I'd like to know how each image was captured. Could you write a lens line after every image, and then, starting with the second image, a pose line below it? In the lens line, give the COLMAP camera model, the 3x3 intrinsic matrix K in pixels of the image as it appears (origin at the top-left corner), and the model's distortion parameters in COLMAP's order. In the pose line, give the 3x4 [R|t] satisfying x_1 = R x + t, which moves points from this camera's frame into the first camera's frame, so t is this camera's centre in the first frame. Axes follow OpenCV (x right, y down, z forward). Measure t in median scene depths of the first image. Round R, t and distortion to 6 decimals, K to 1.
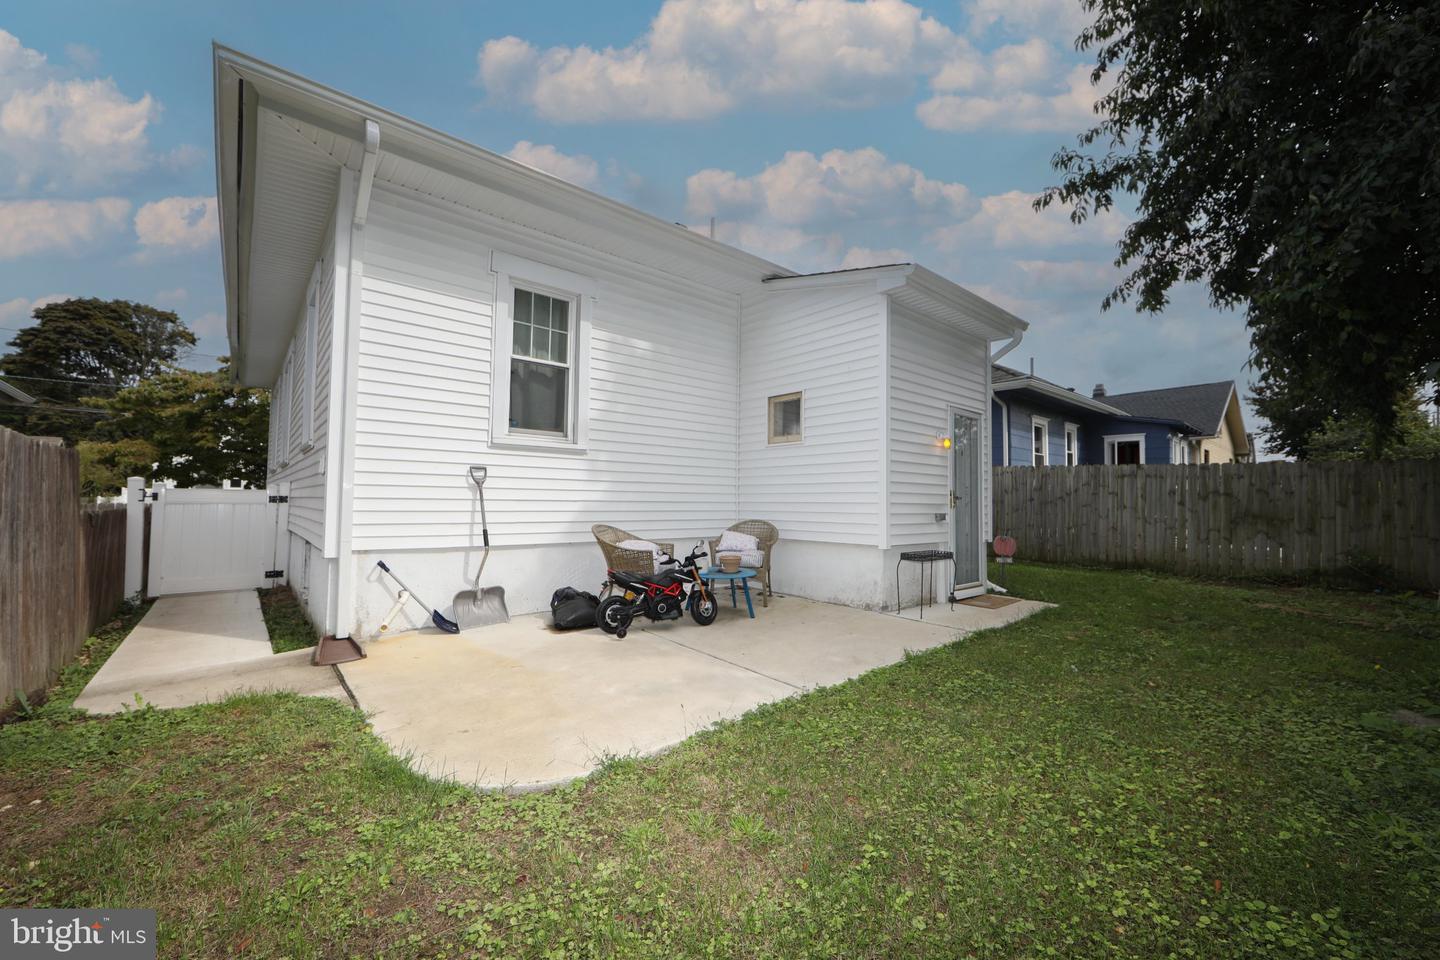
lens RADIAL K [[582.5, 0, 726.3], [0, 582.5, 477.9], [0, 0, 1]] dist [0.014301, 0.000211]
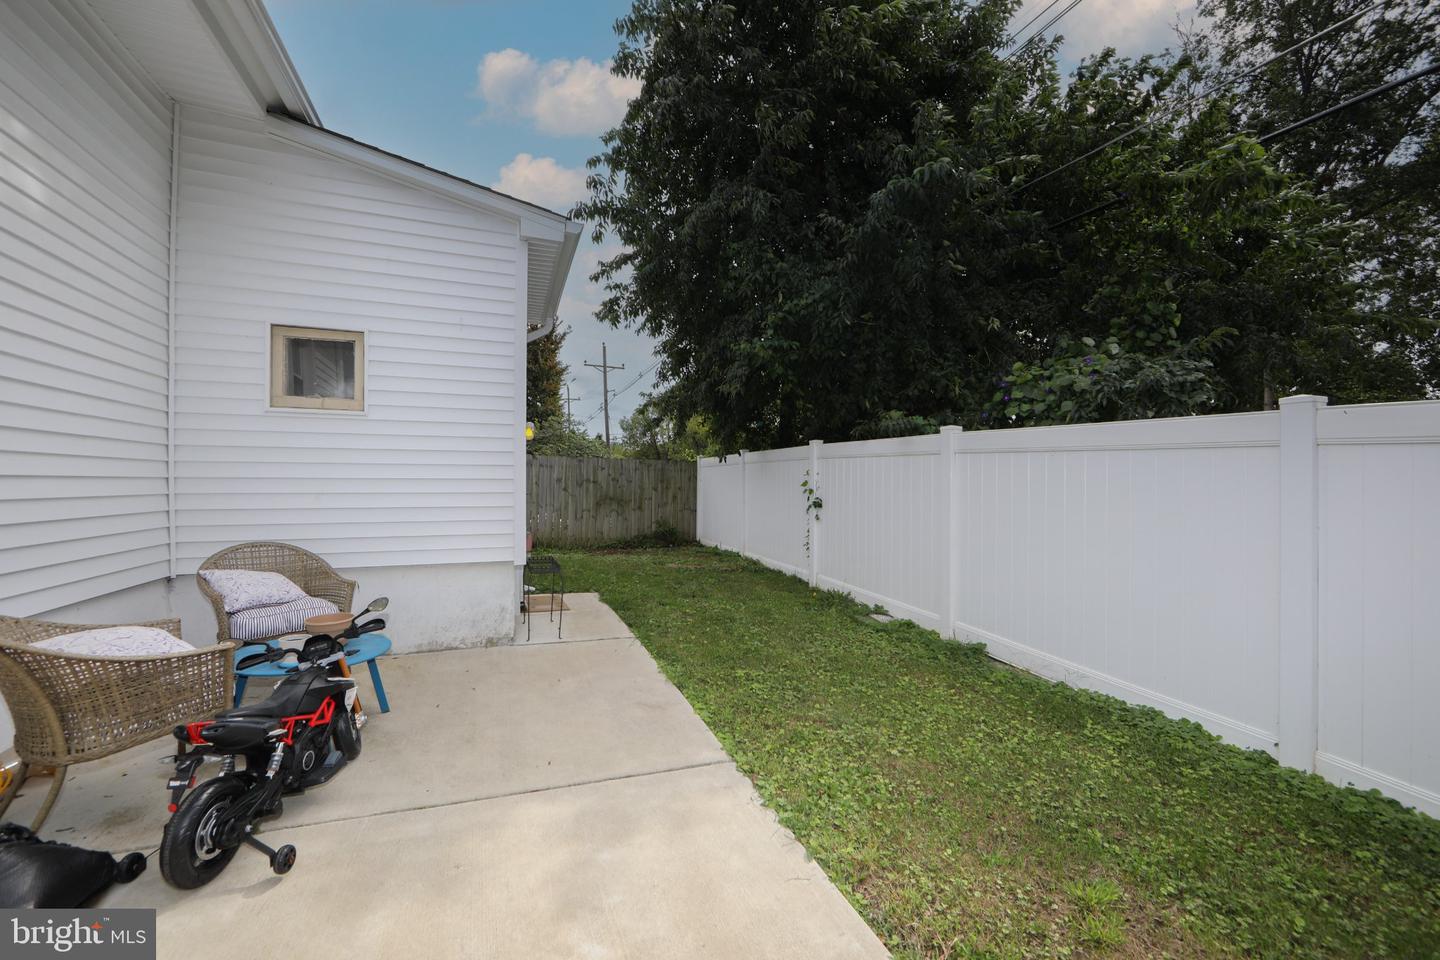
lens RADIAL K [[582.5, 0, 719.2], [0, 582.5, 485.7], [0, 0, 1]] dist [0.014301, 0.000211]
pose [[0.376886, -0.010626, 0.926199, -0.246272], [-0.042096, 0.998705, 0.028587, -0.012988], [-0.925303, -0.049763, 0.375950, 0.311012]]
